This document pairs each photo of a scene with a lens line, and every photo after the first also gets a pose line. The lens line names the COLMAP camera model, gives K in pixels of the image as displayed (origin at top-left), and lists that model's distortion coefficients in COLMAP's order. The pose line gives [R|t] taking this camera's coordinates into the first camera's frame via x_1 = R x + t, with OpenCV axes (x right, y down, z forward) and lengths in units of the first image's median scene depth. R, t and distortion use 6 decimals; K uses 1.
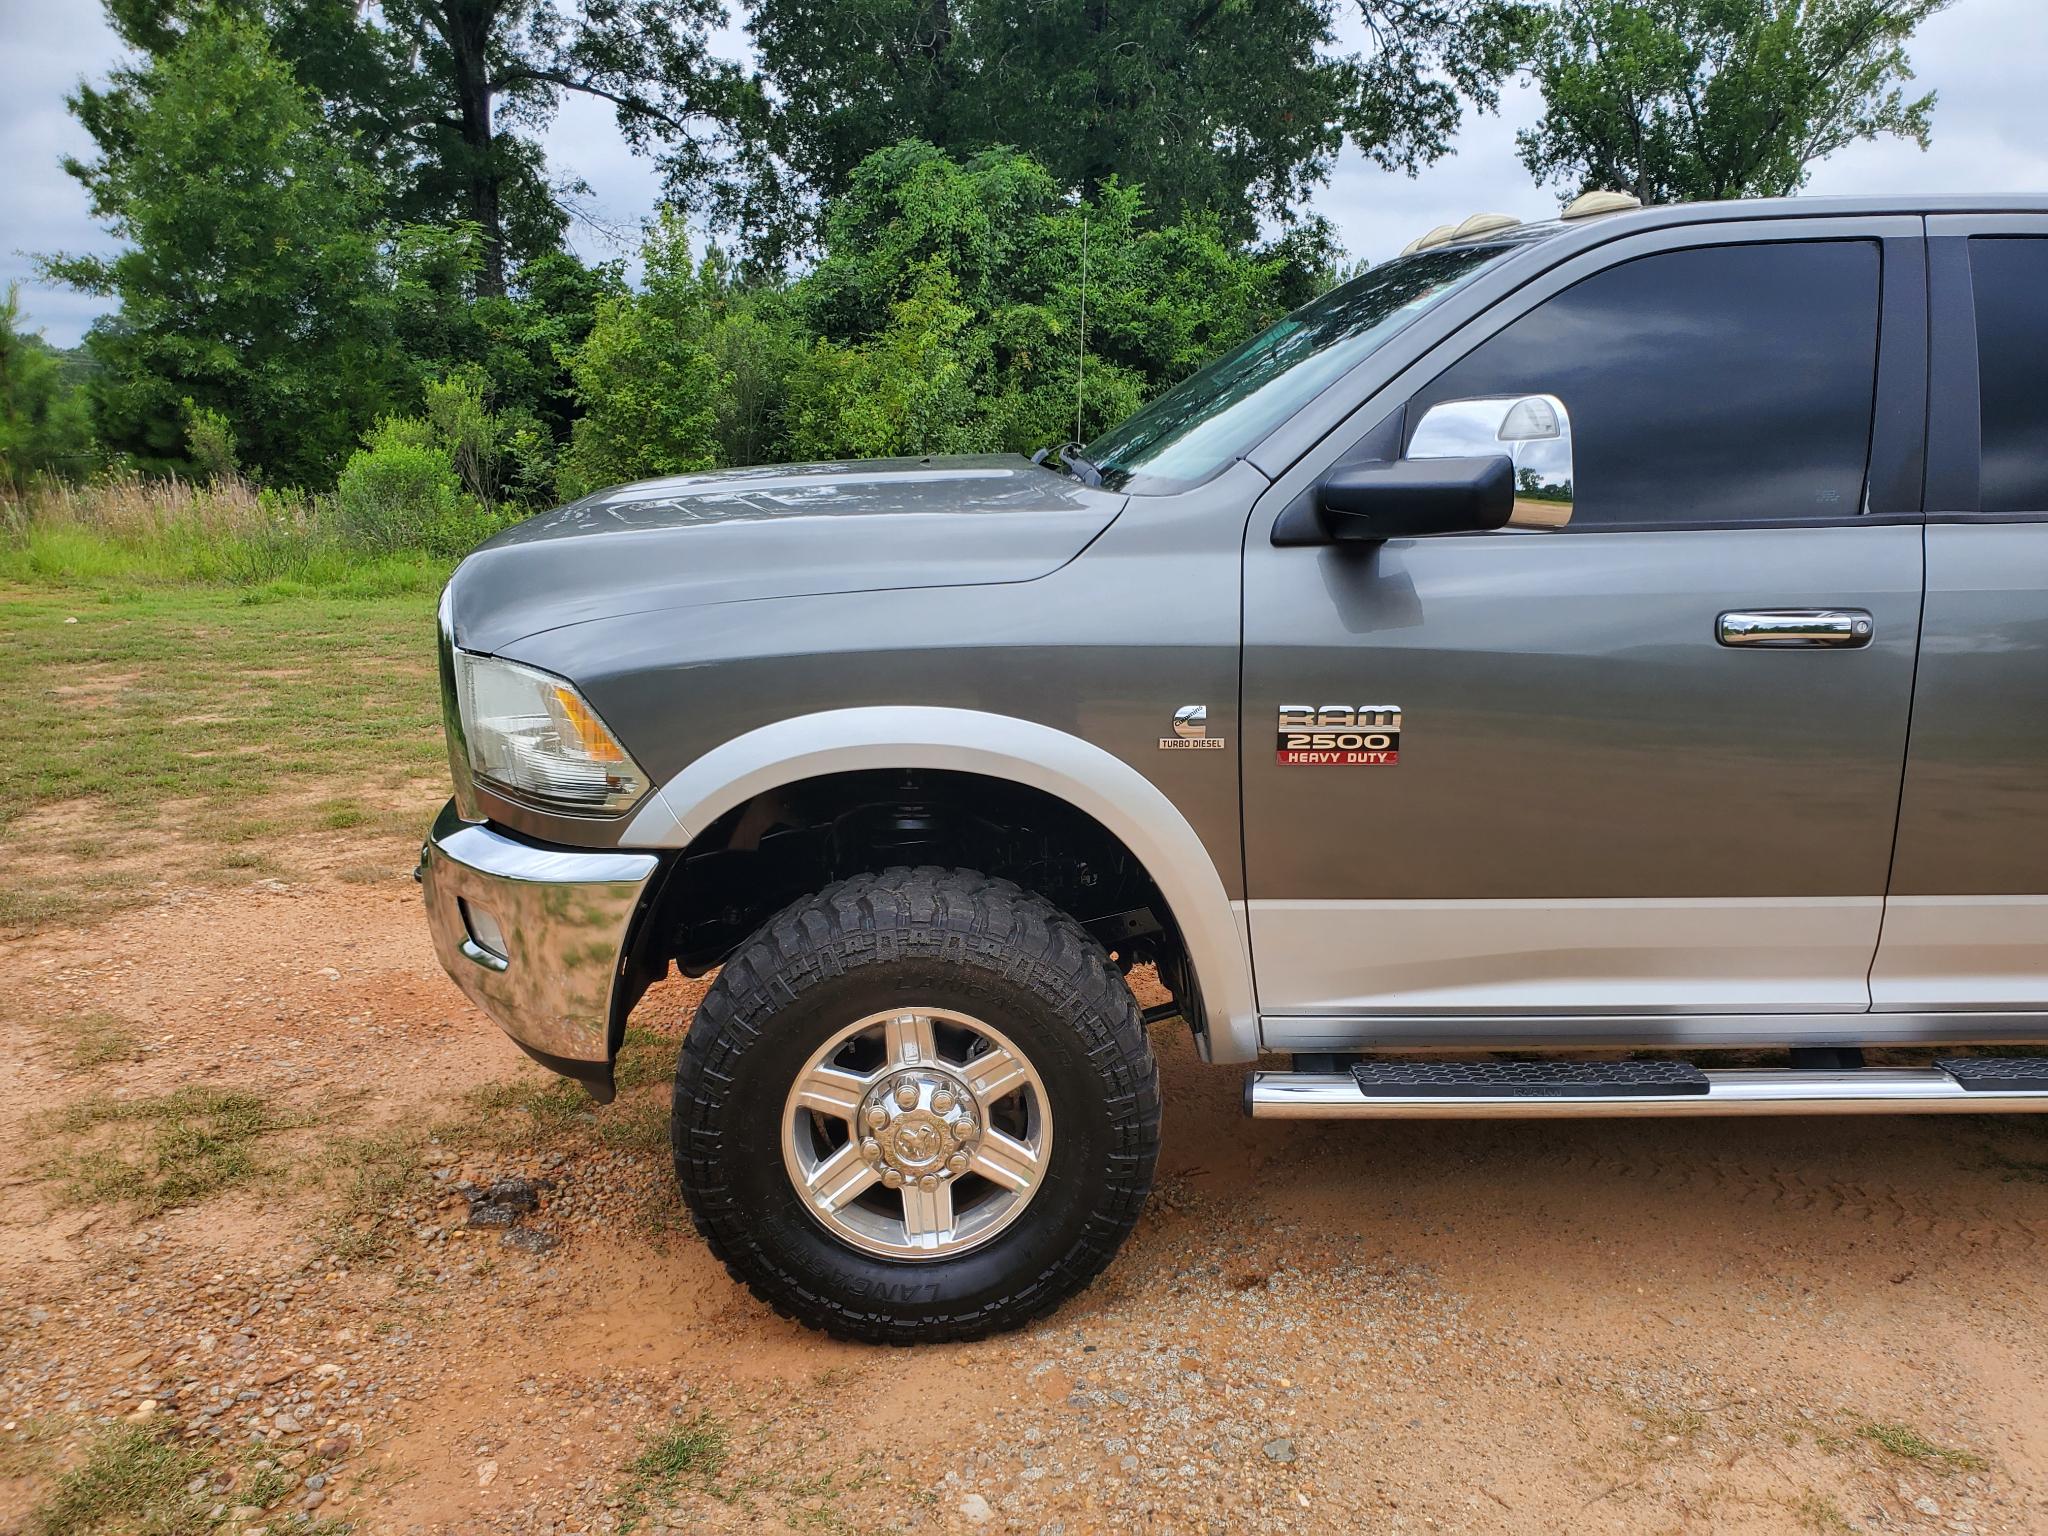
lens RADIAL K [[1589.6, 0, 1054.7], [0, 1589.6, 793.0], [0, 0, 1]] dist [-0.003939, 0.039151]
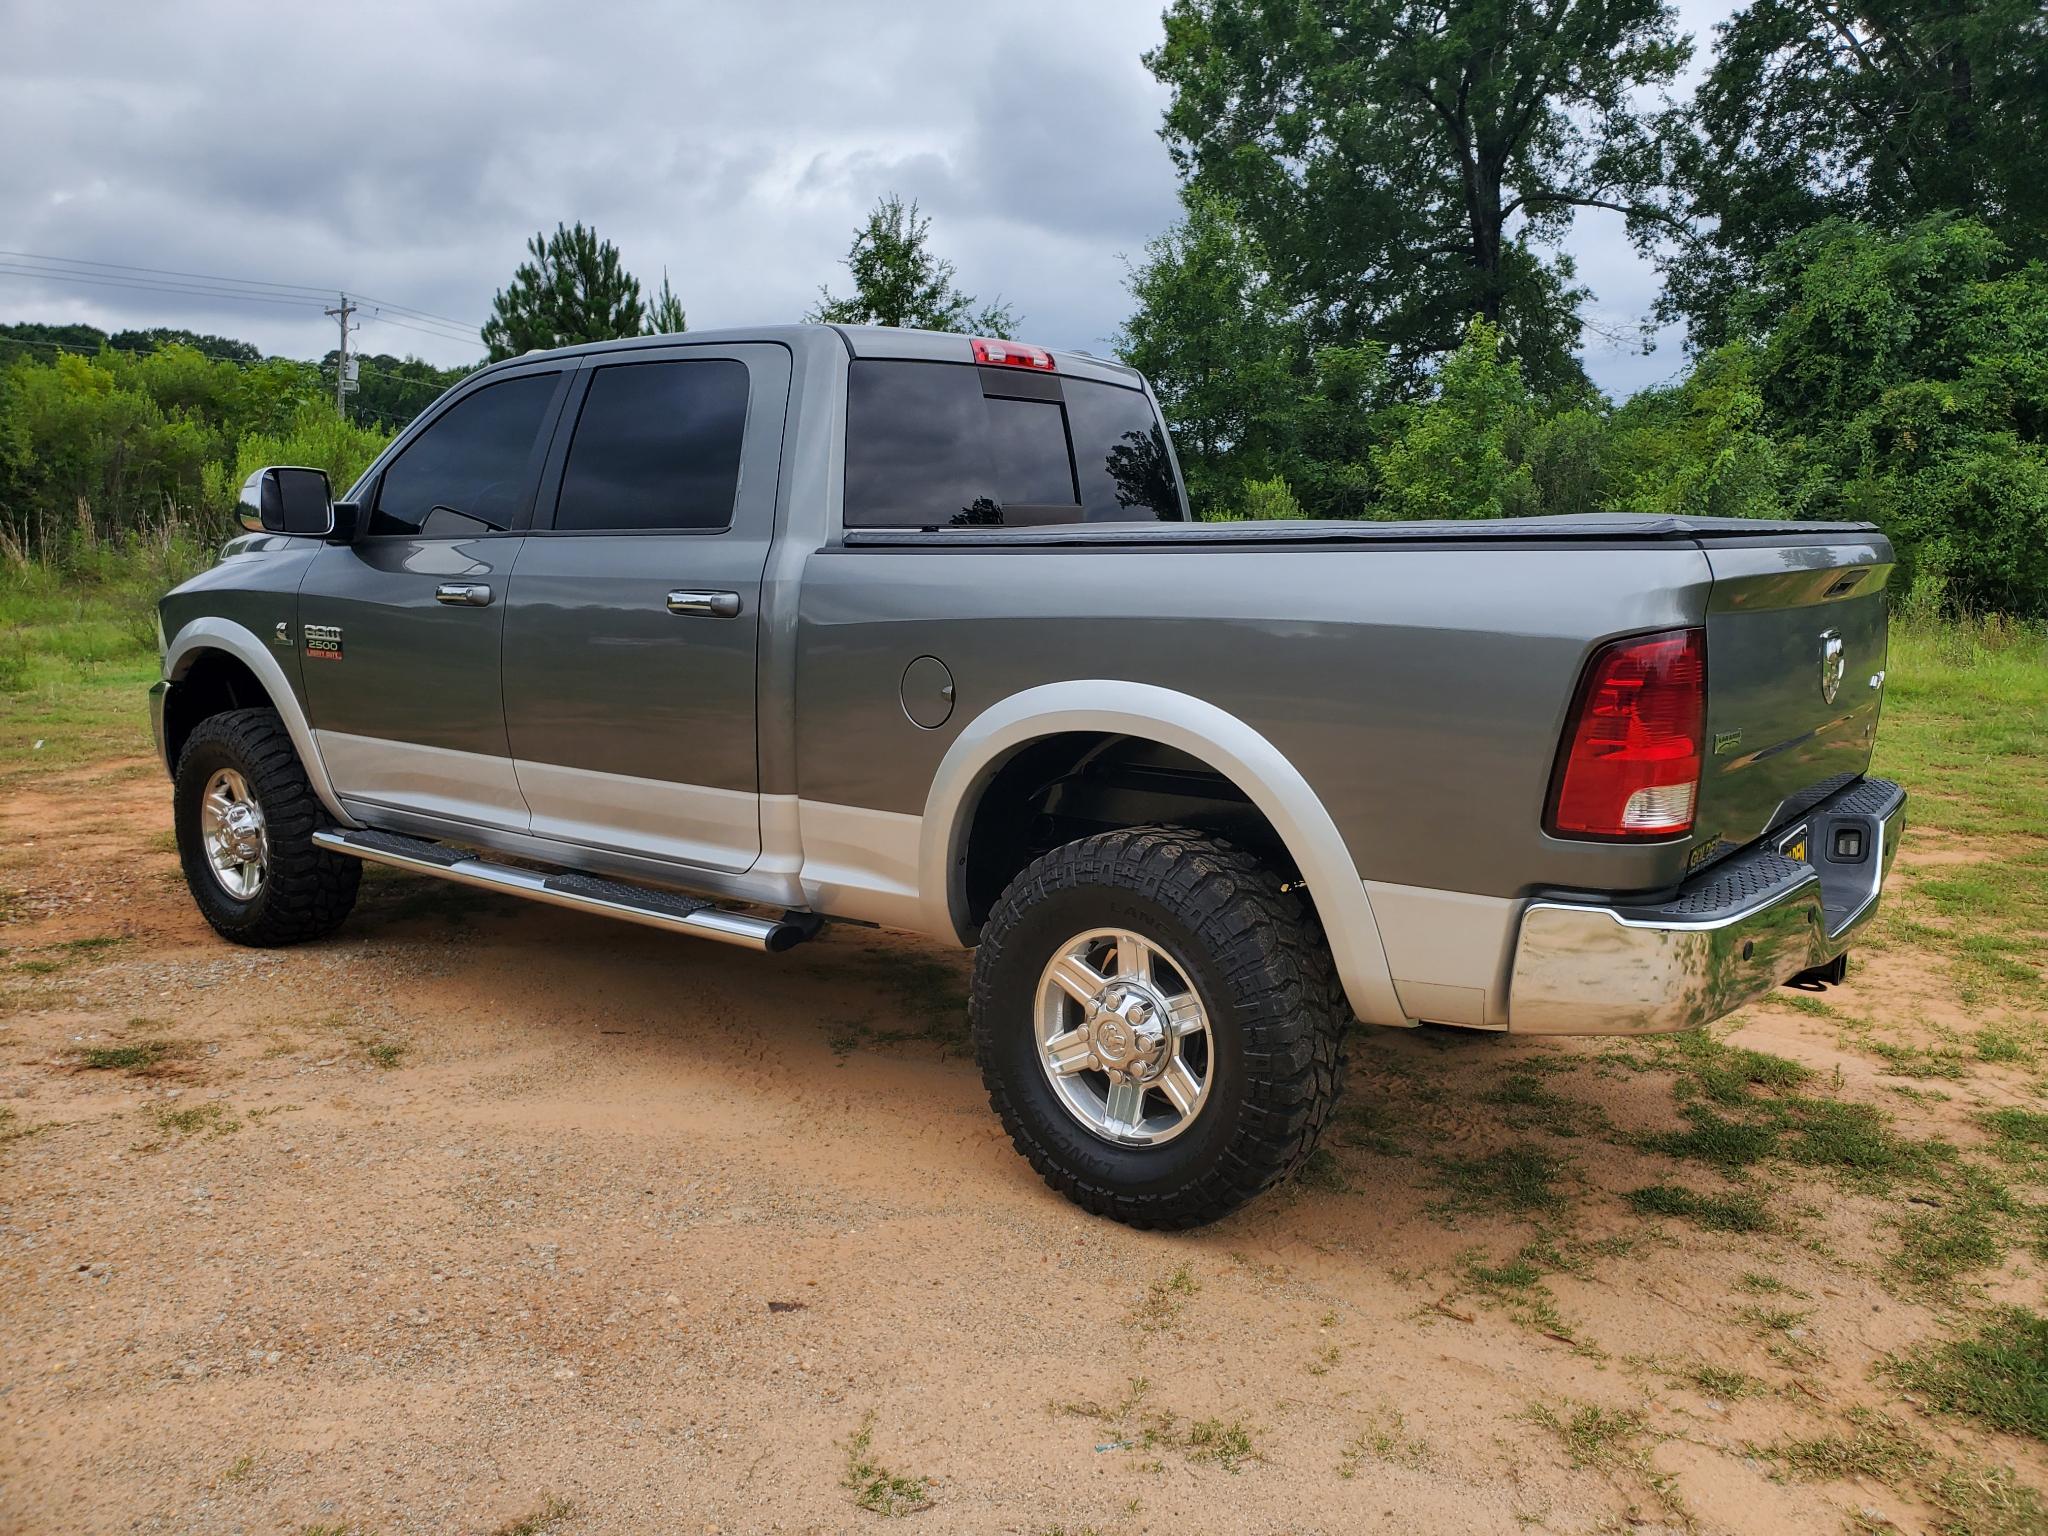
lens RADIAL K [[1594.5, 0, 1046.4], [0, 1594.5, 755.1], [0, 0, 1]] dist [0.010406, 0.002874]
pose [[0.768509, 0.088748, -0.633654, 0.170310], [-0.141118, 0.989457, -0.032570, 0.003239], [0.624083, 0.114451, 0.772930, 0.005251]]
